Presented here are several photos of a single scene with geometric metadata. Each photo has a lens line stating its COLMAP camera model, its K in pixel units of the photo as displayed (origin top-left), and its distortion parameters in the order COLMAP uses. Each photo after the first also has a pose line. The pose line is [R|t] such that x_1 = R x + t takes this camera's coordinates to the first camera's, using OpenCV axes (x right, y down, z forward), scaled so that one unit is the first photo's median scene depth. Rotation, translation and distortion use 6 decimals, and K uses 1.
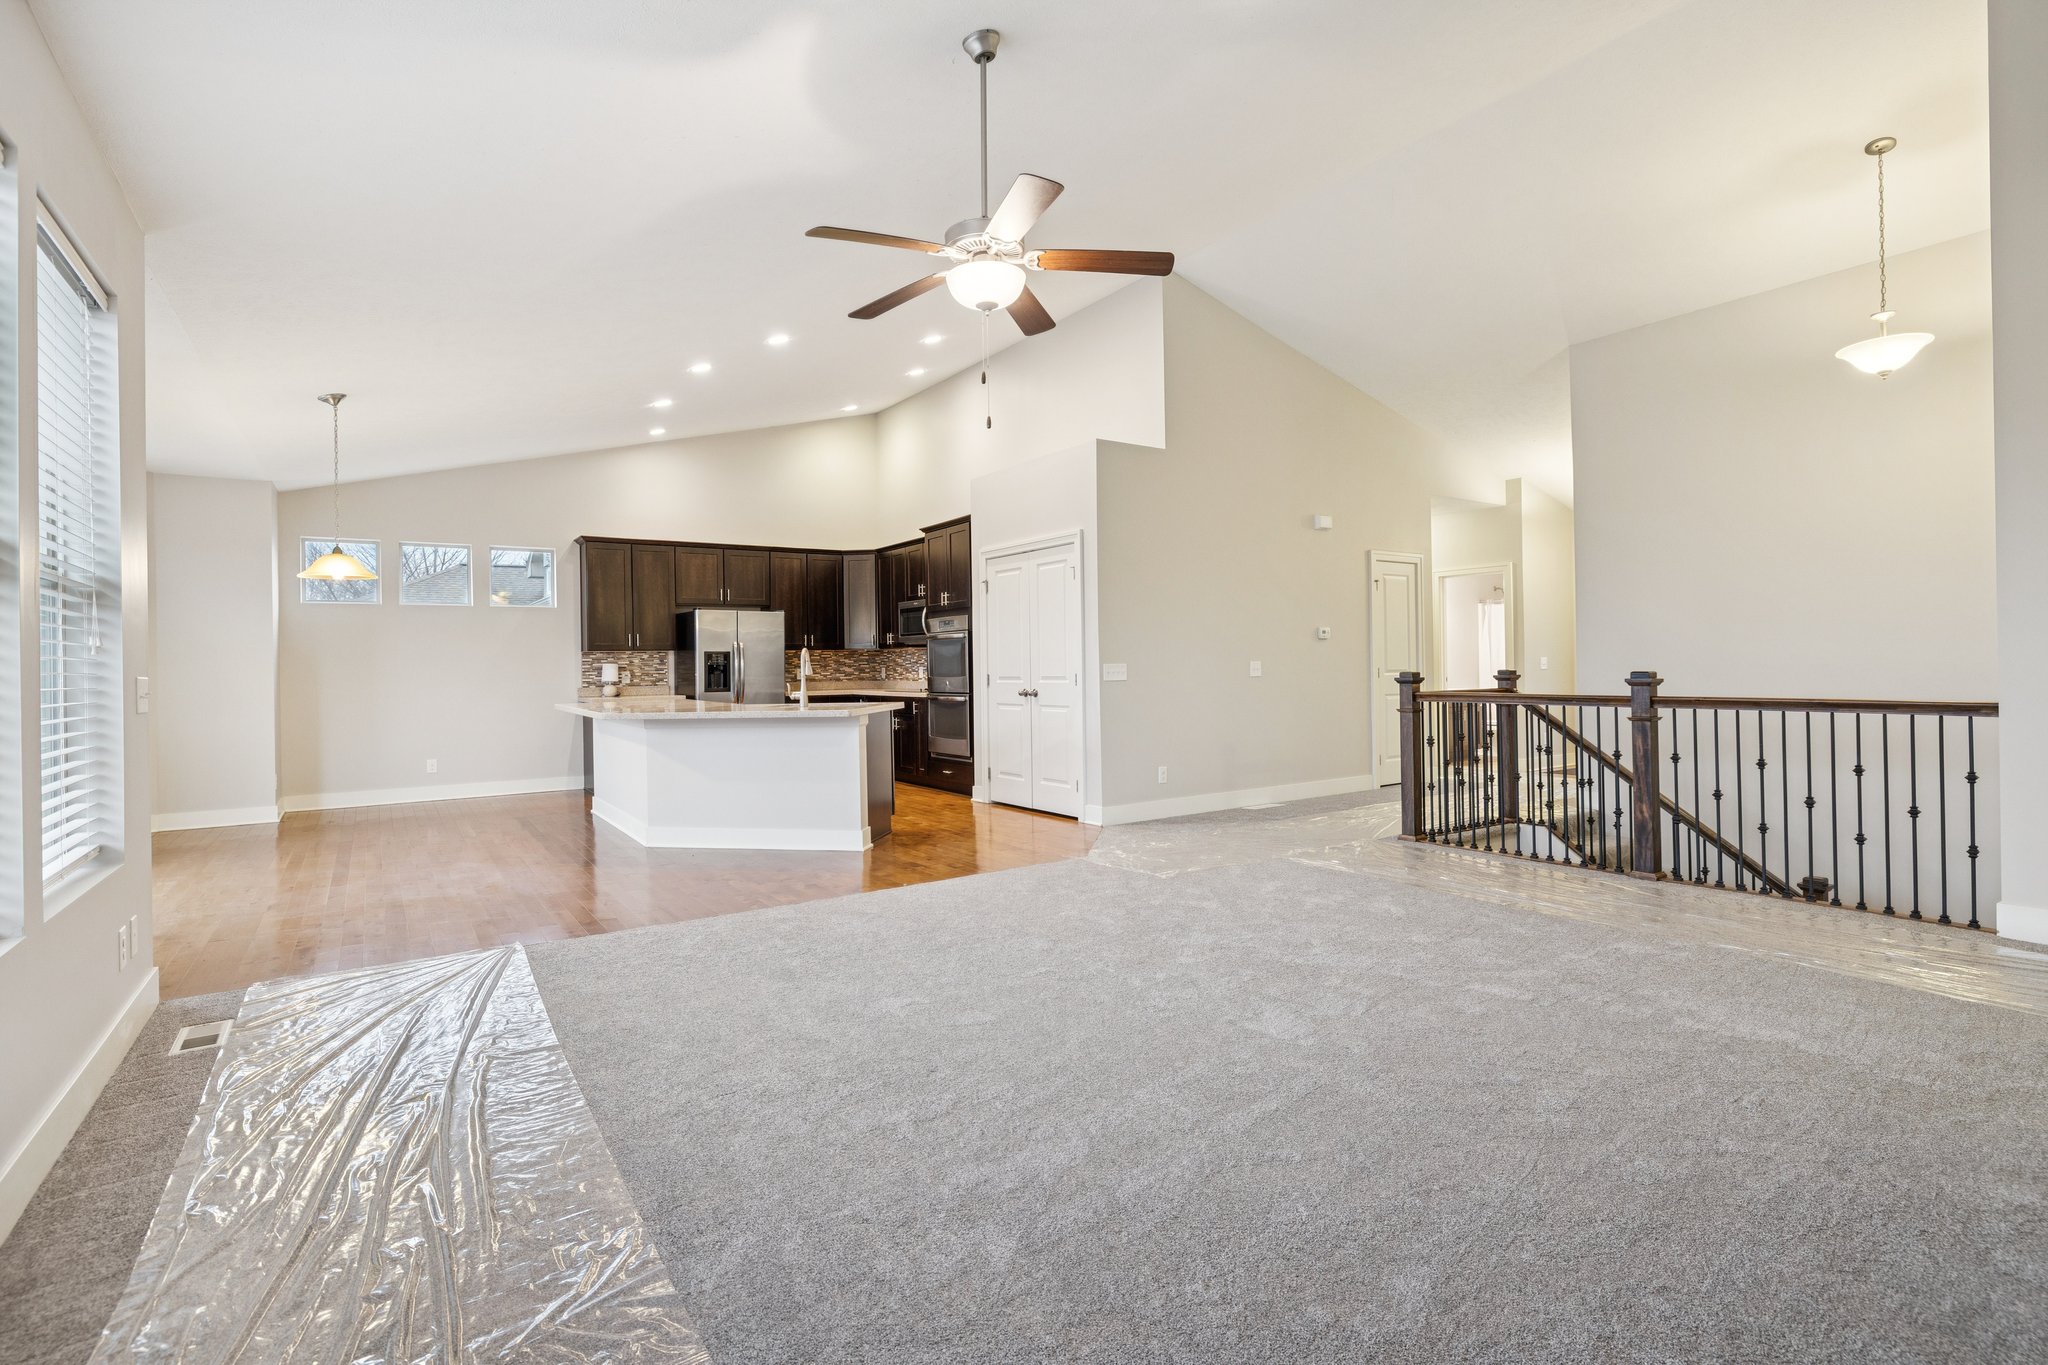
lens RADIAL K [[958.1, 0, 995.8], [0, 958.1, 671.0], [0, 0, 1]] dist [-0.000852, 0.000645]
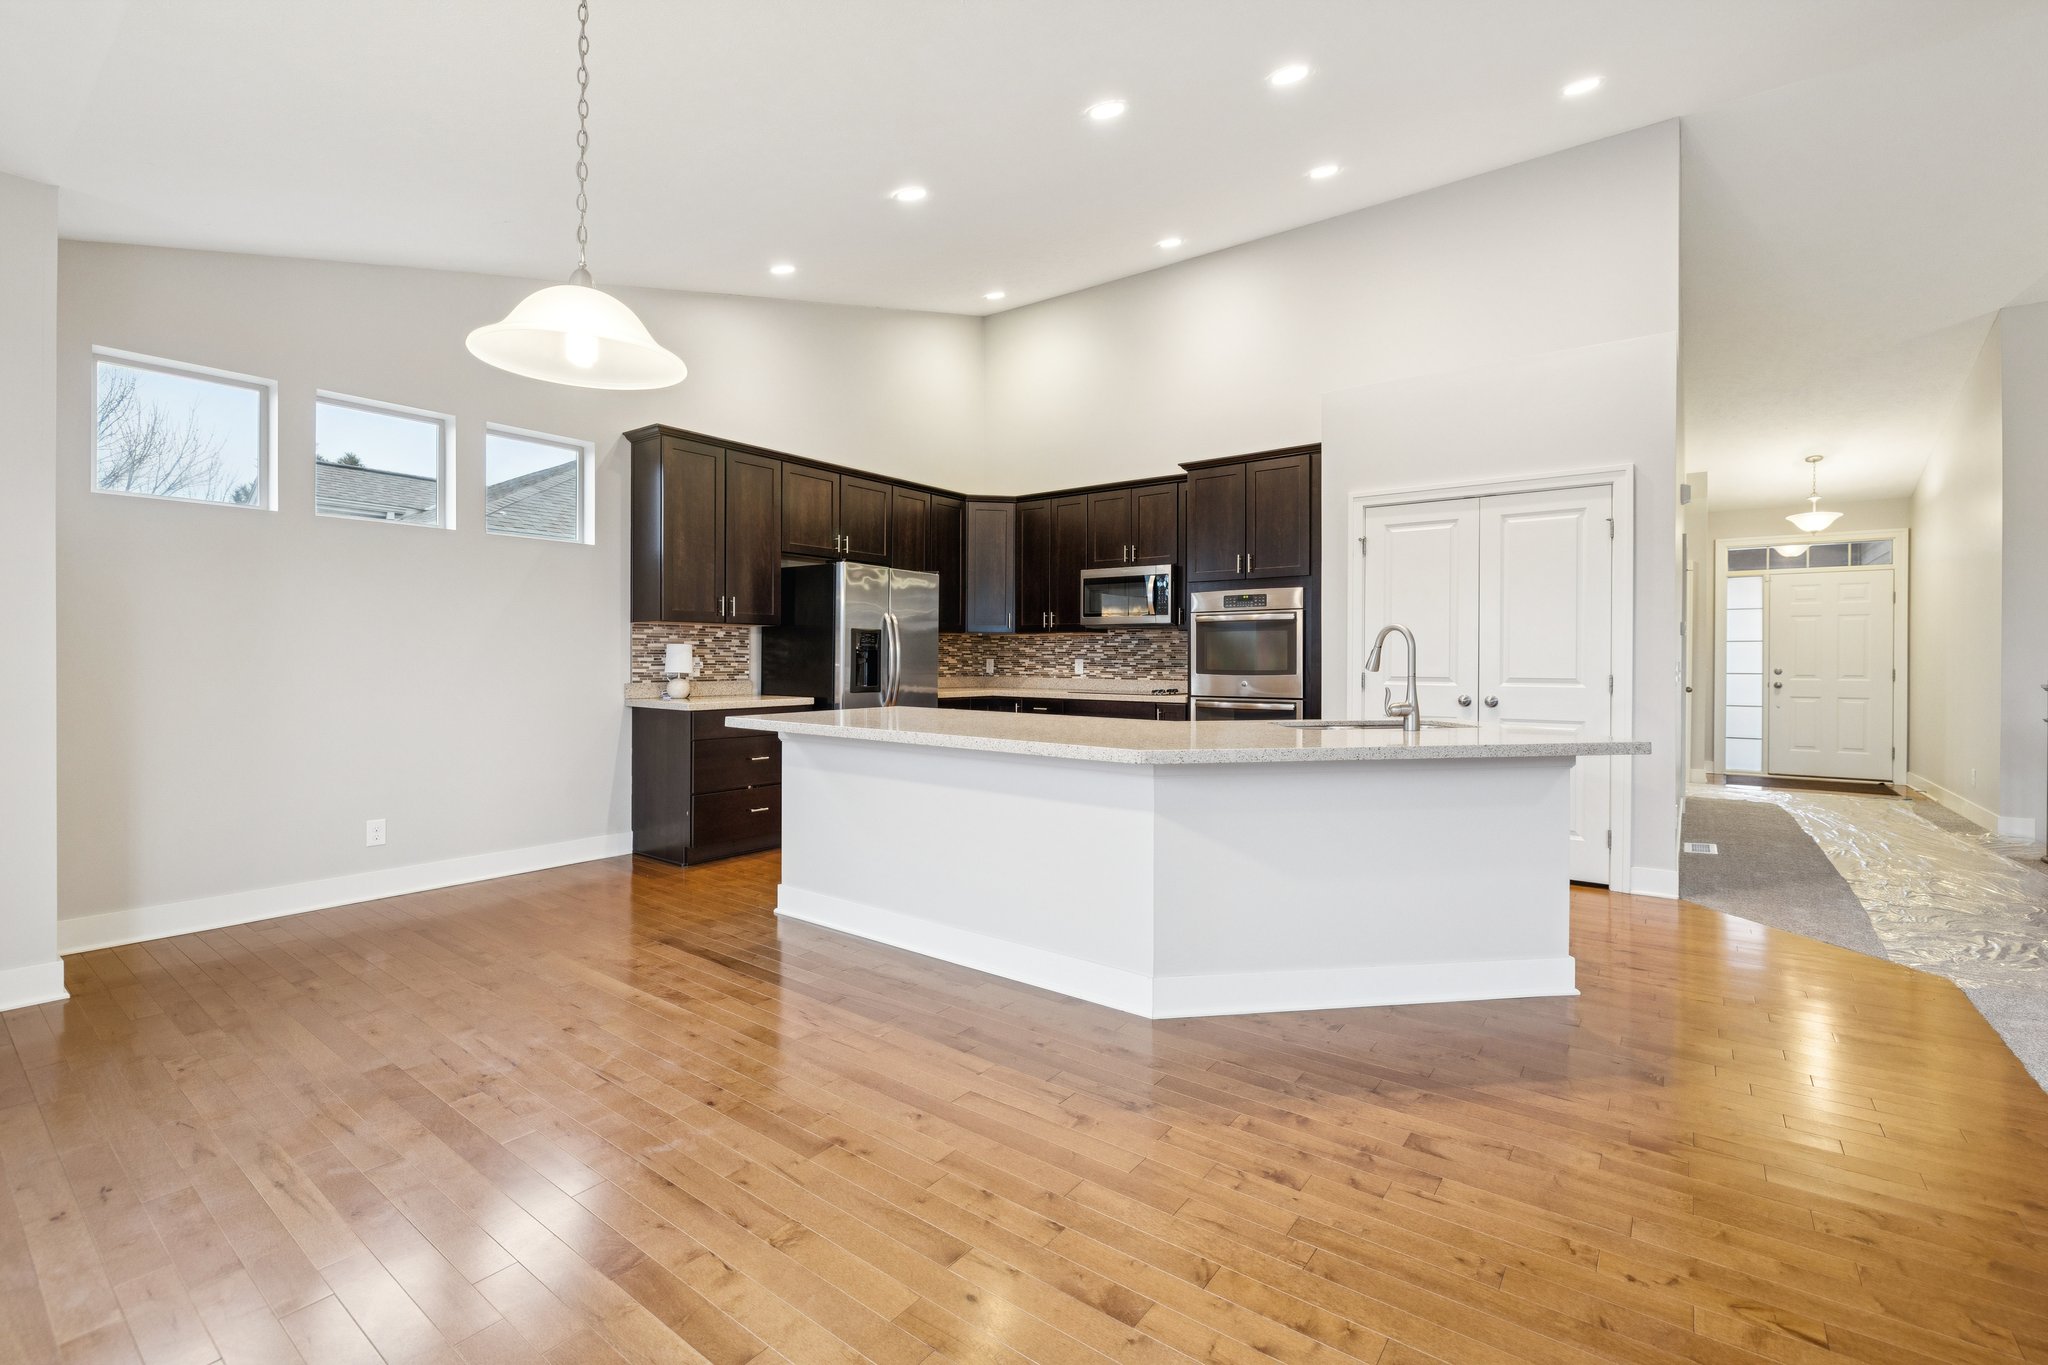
lens RADIAL K [[893.9, 0, 990.0], [0, 893.9, 662.4], [0, 0, 1]] dist [-0.011061, -0.000369]
pose [[0.945491, 0.019308, 0.325075, -0.435103], [-0.018225, 0.999814, -0.006377, 0.004289], [-0.325138, 0.000105, 0.945667, 0.439342]]
